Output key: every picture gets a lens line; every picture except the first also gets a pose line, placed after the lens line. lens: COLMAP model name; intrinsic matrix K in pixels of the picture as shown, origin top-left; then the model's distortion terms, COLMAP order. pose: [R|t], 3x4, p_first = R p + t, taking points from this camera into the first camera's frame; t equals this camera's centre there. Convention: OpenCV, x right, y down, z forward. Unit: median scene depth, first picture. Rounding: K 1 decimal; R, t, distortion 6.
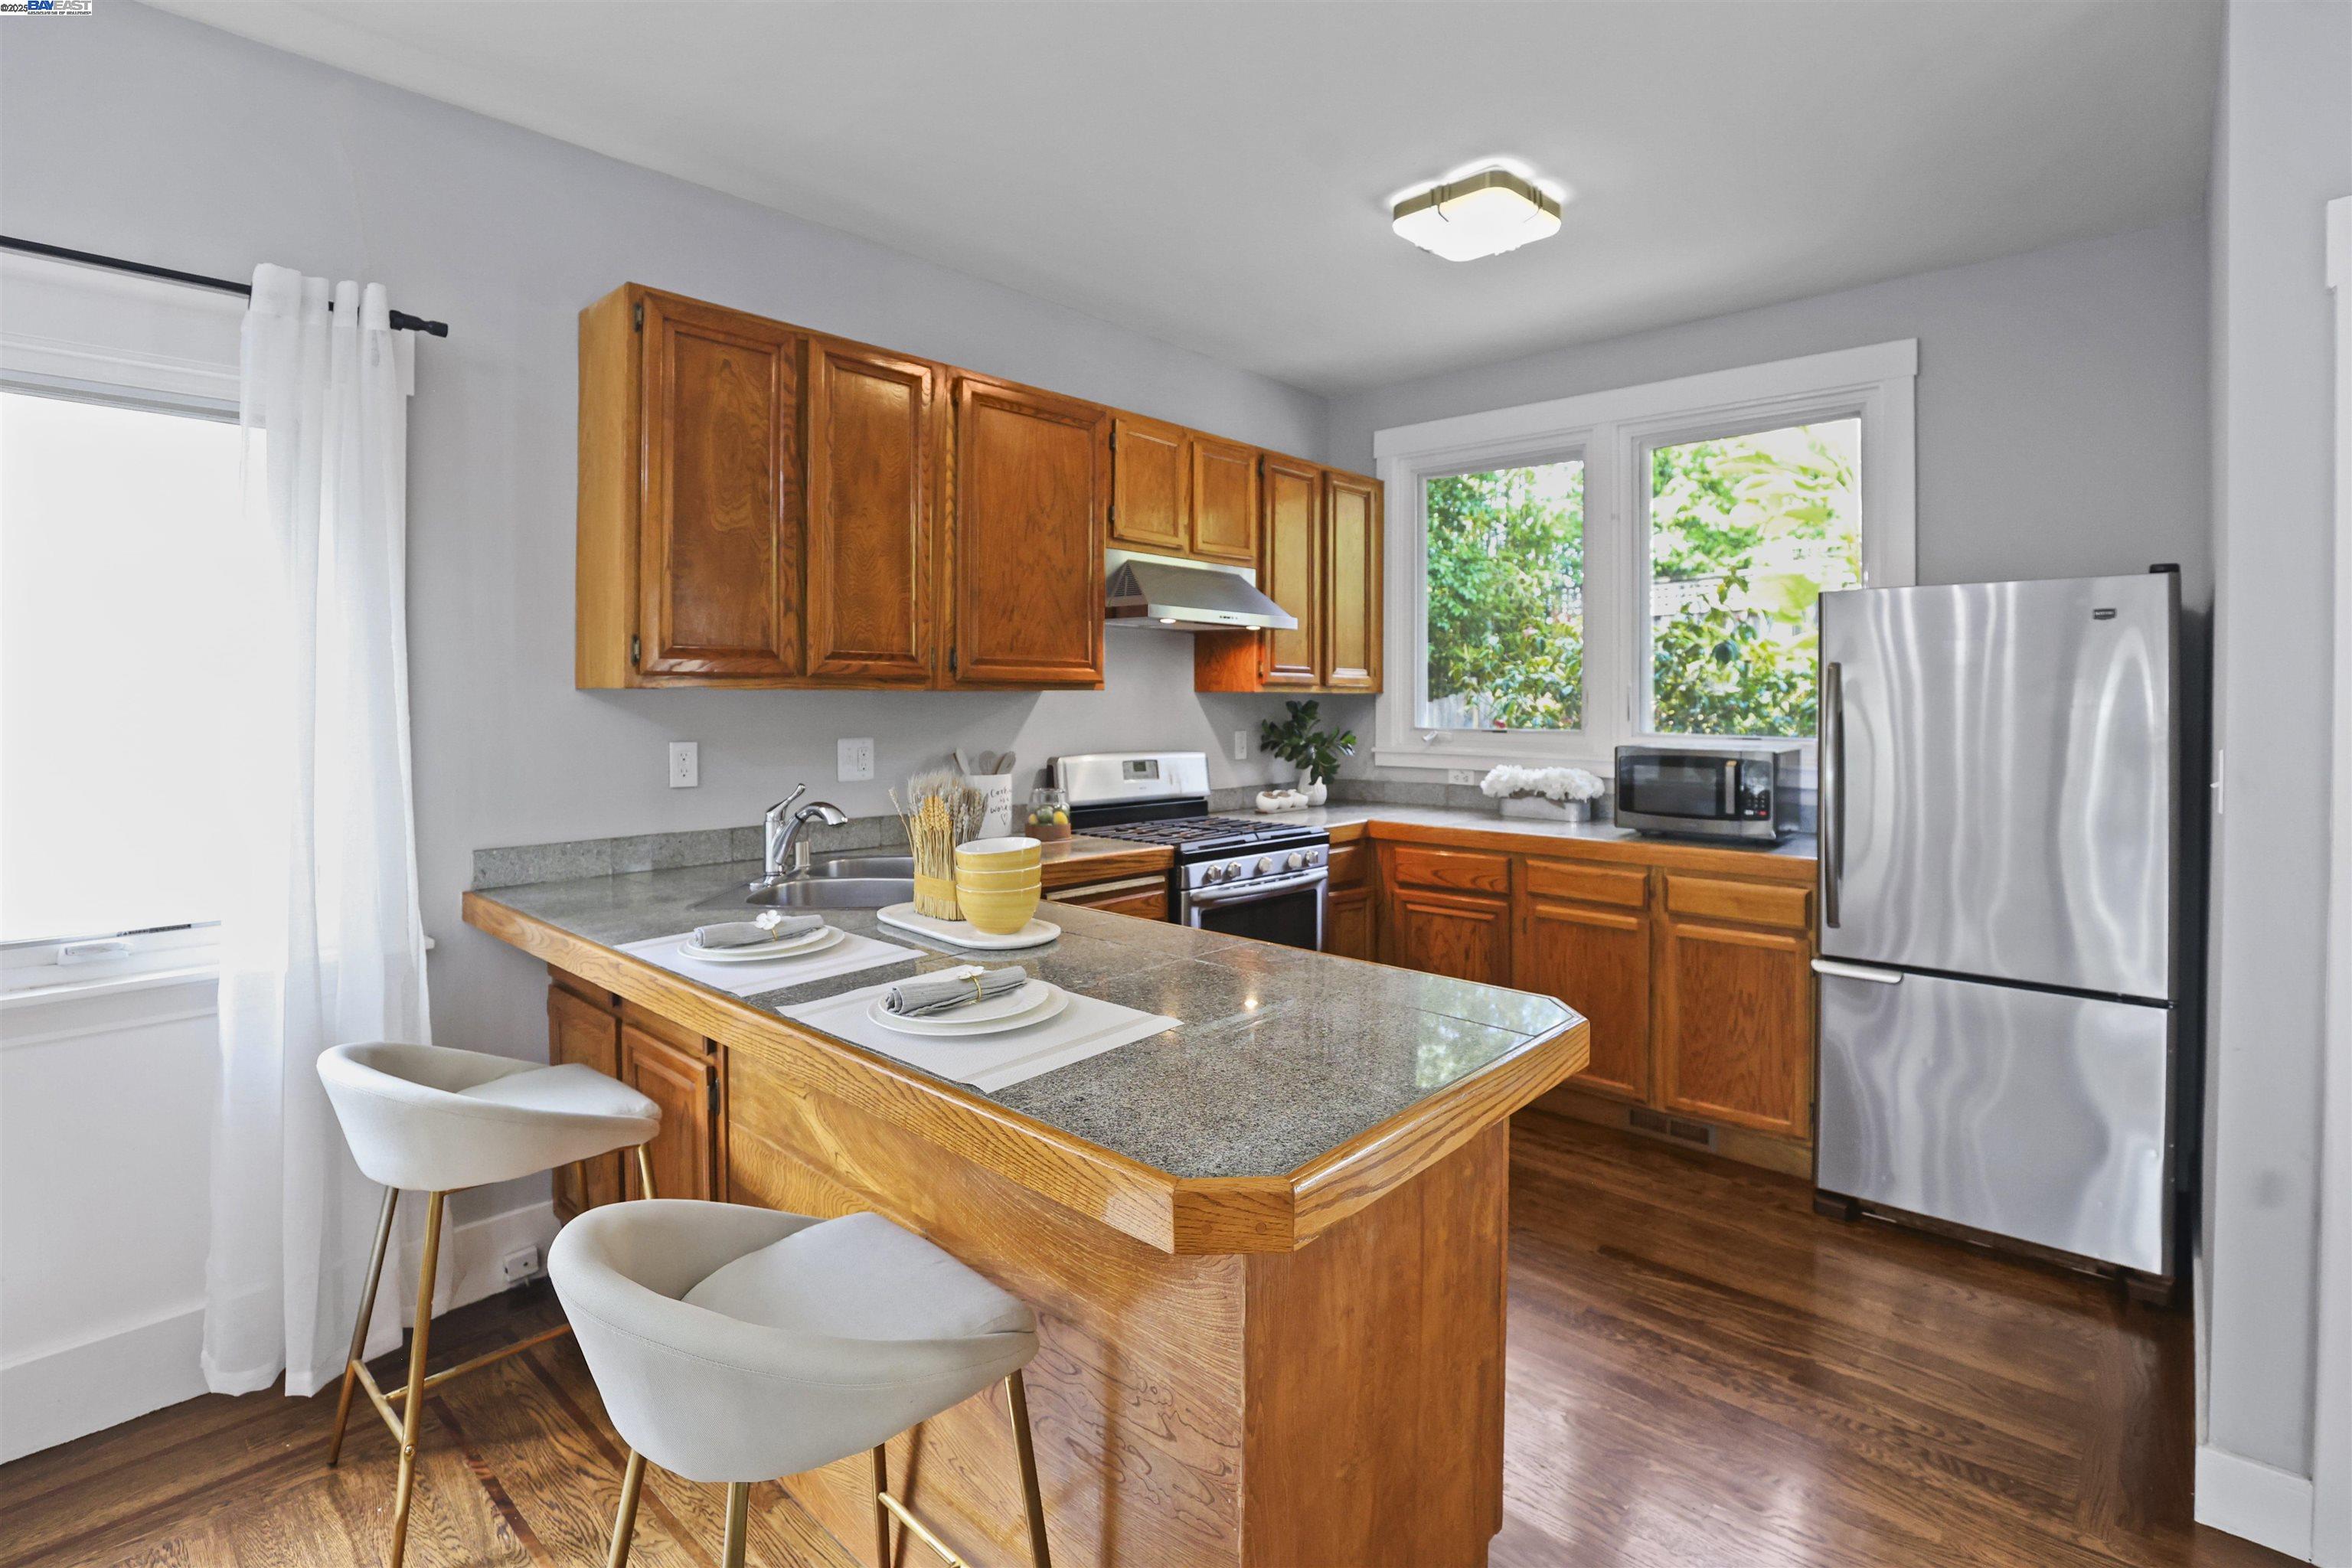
lens RADIAL K [[1118.4, 0, 1169.5], [0, 1118.4, 698.7], [0, 0, 1]] dist [-0.030122, 0.004176]
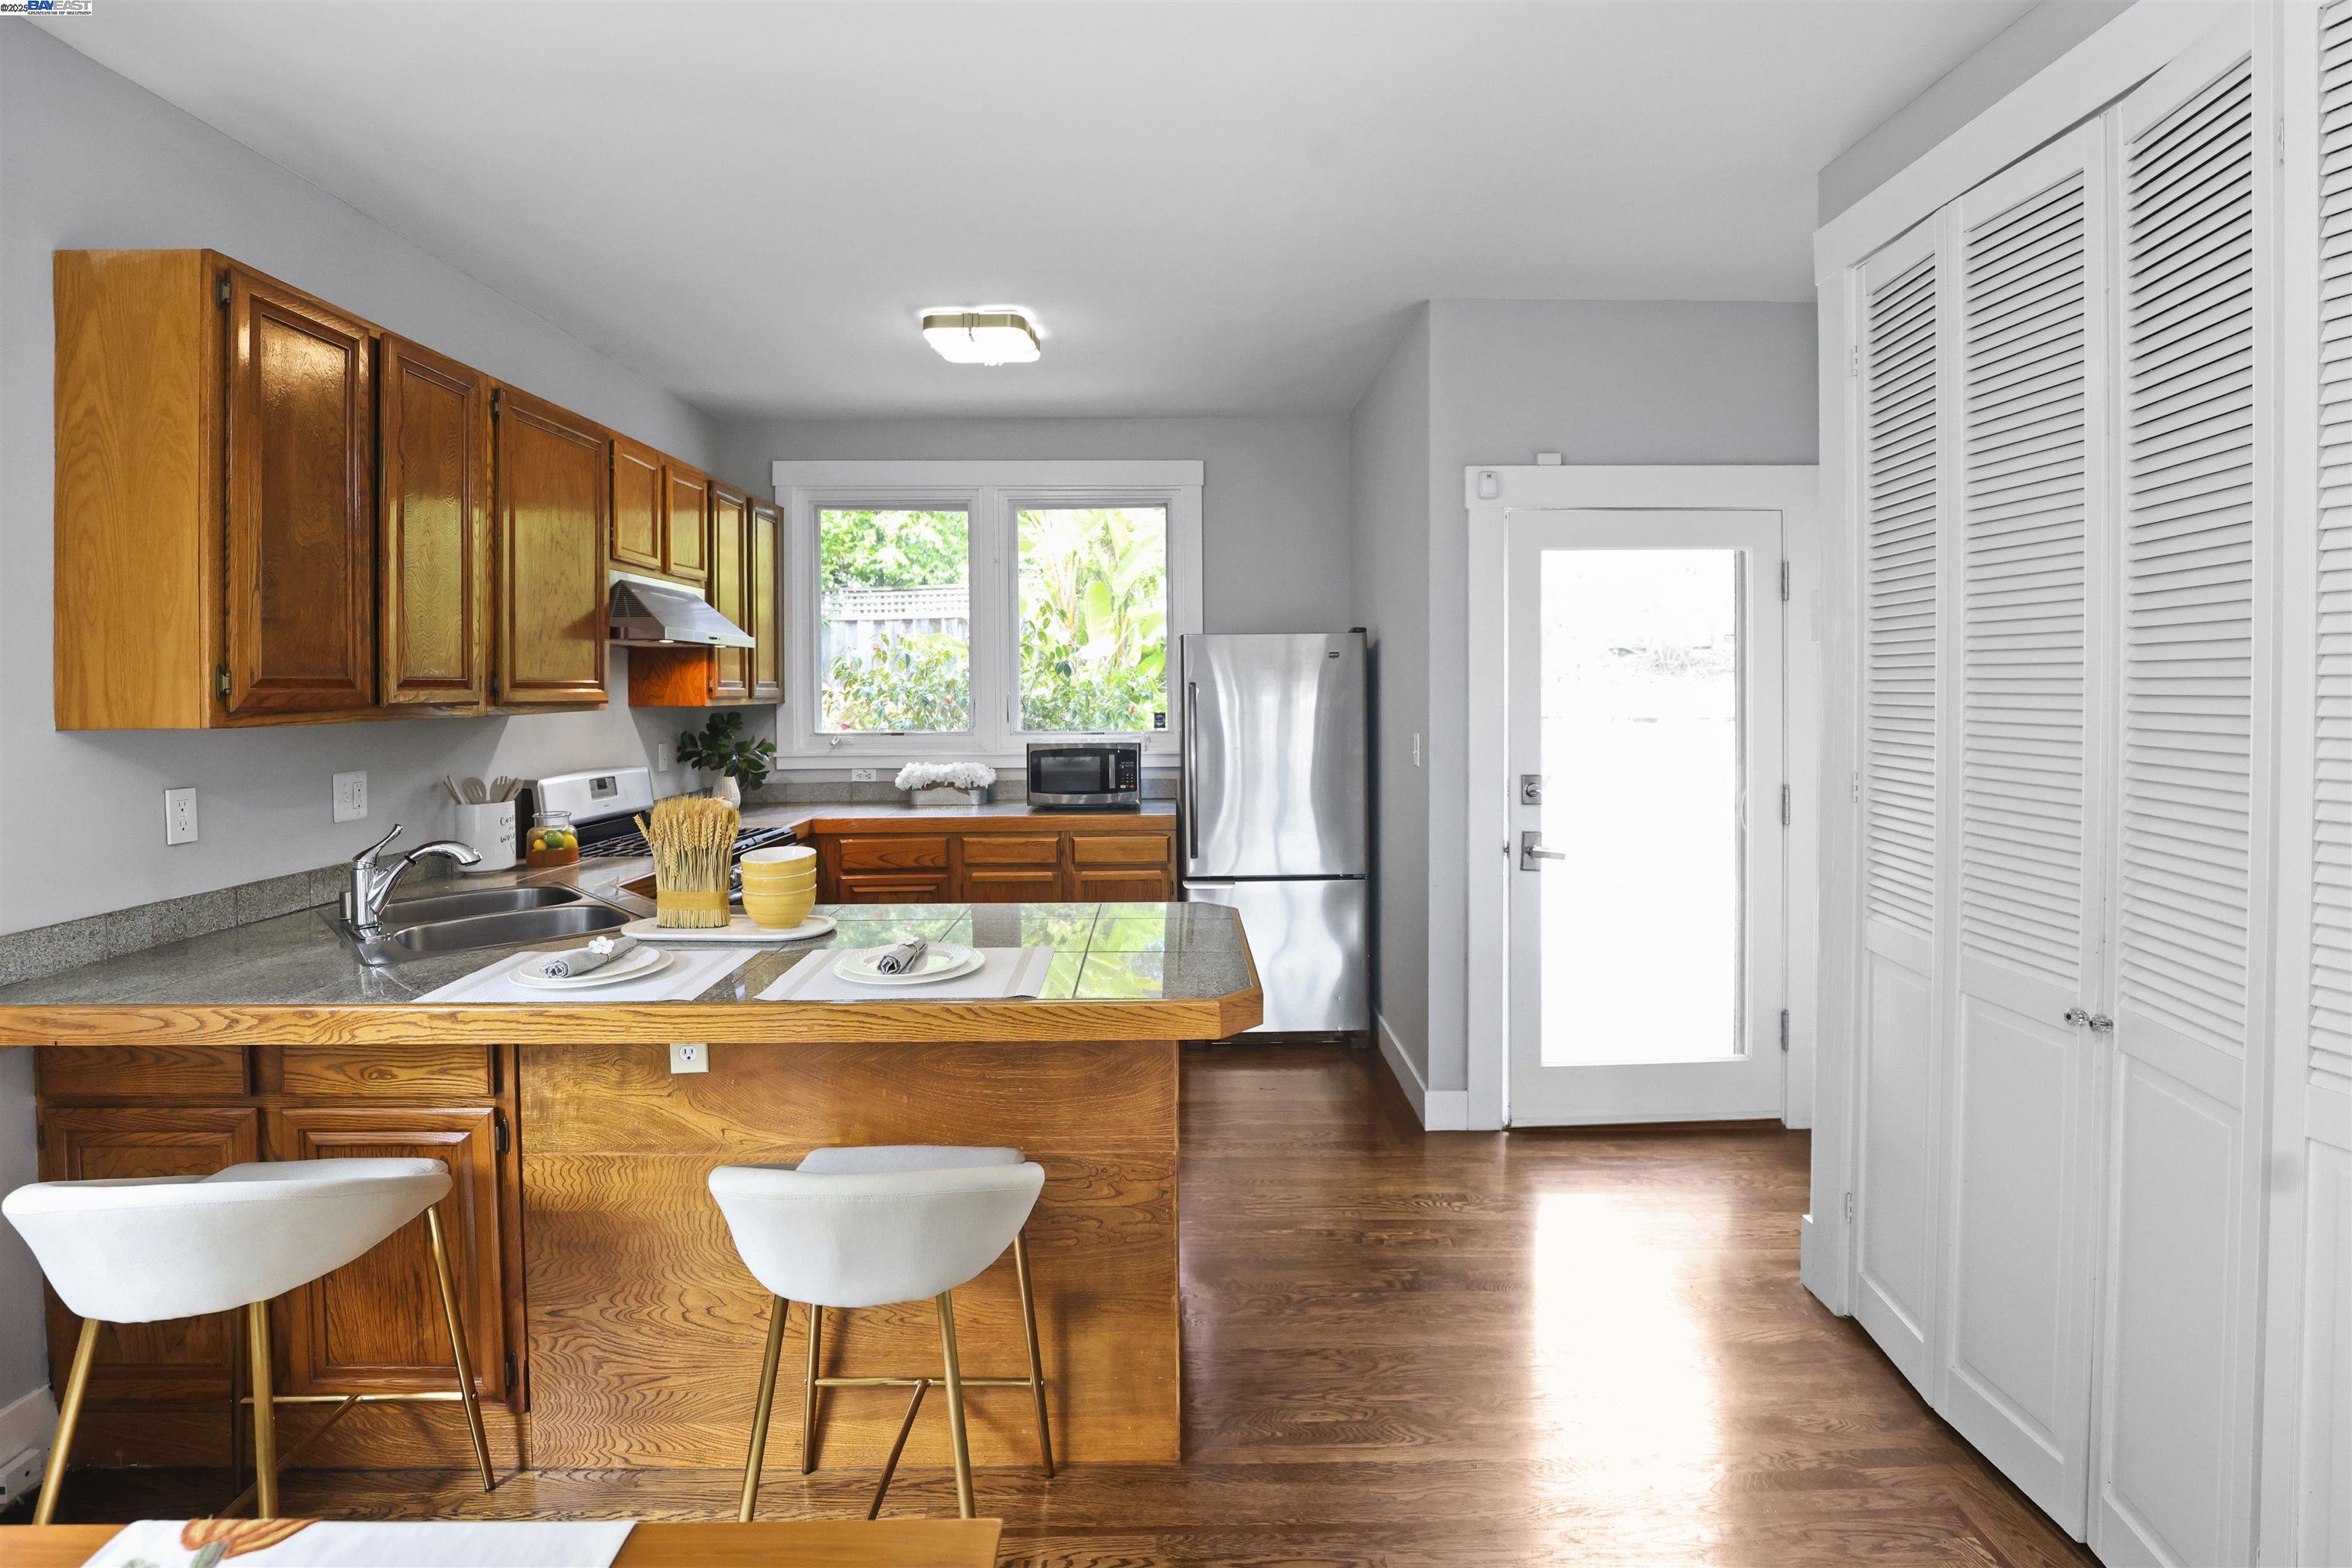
lens RADIAL K [[1118.4, 0, 1201.1], [0, 1118.4, 691.4], [0, 0, 1]] dist [-0.030122, 0.004176]
pose [[0.723147, -0.012231, 0.690586, -0.379491], [0.011645, 0.999917, 0.005516, -0.024620], [-0.690596, 0.004053, 0.723229, -0.093168]]
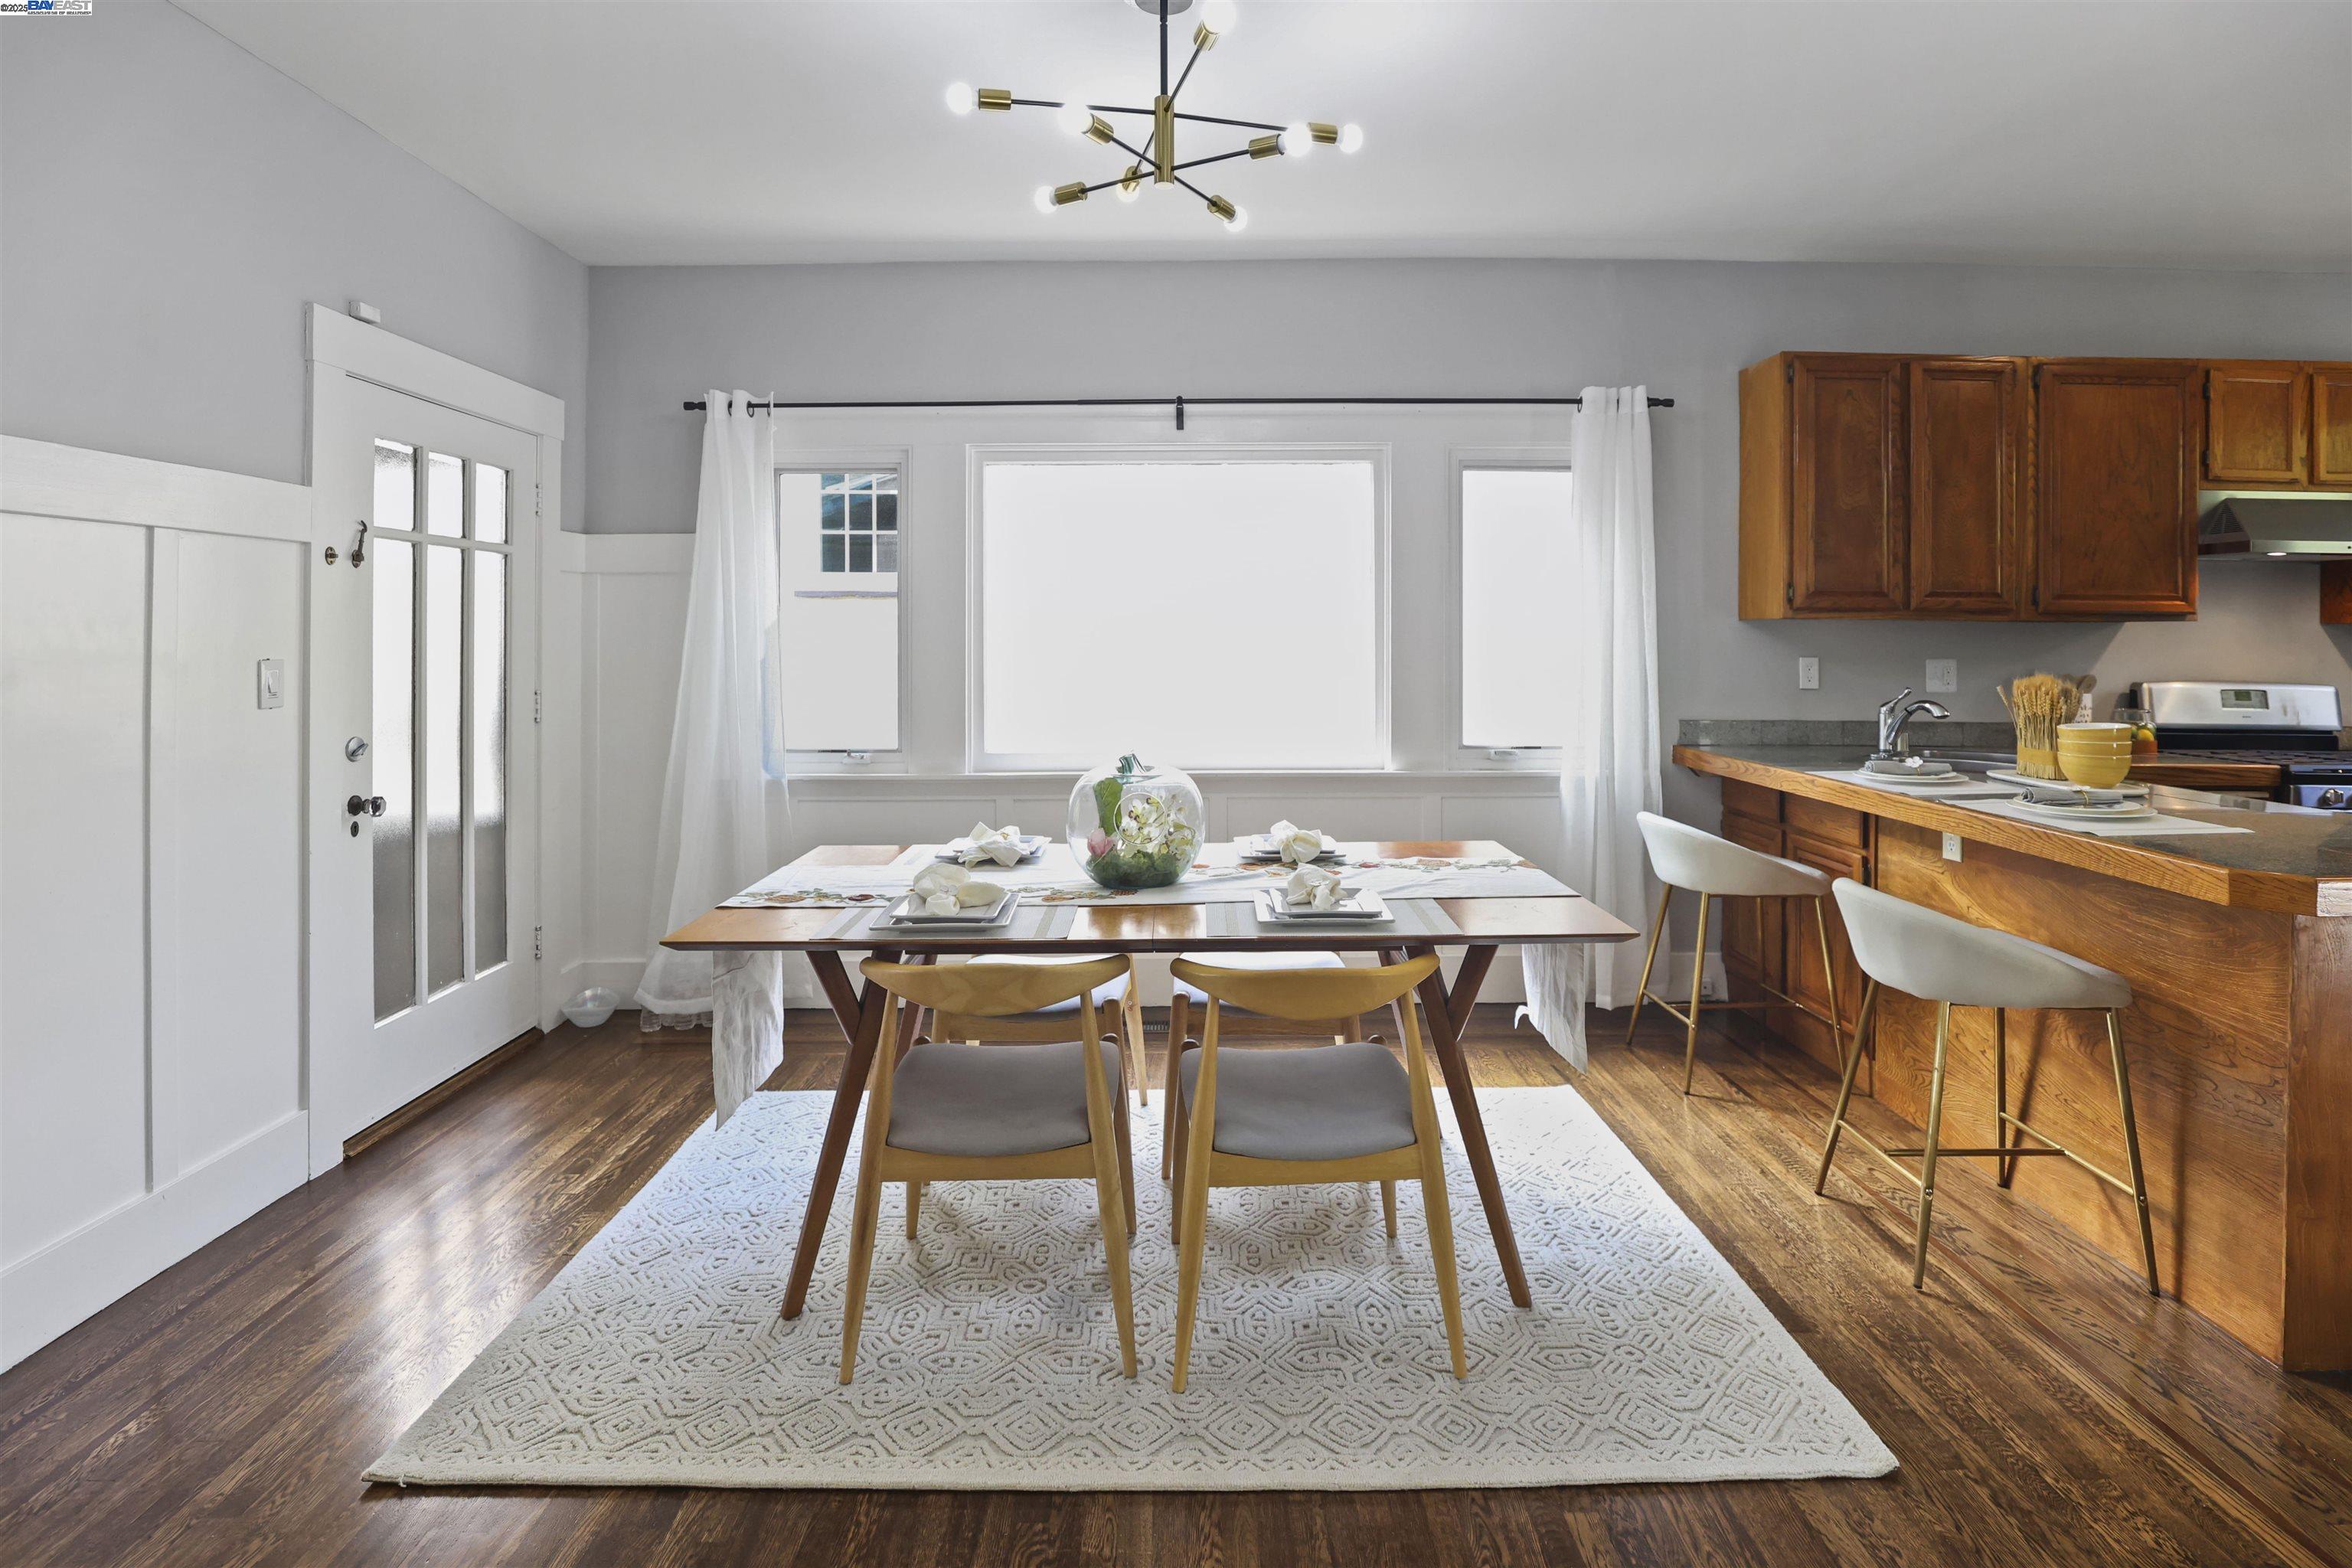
lens RADIAL K [[1118.4, 0, 1196.3], [0, 1118.4, 630.9], [0, 0, 1]] dist [-0.030122, 0.004176]
pose [[0.691906, 0.000919, -0.721987, 0.037934], [-0.007511, 0.999954, -0.005925, 0.016661], [0.721949, 0.009523, 0.691881, -0.462834]]
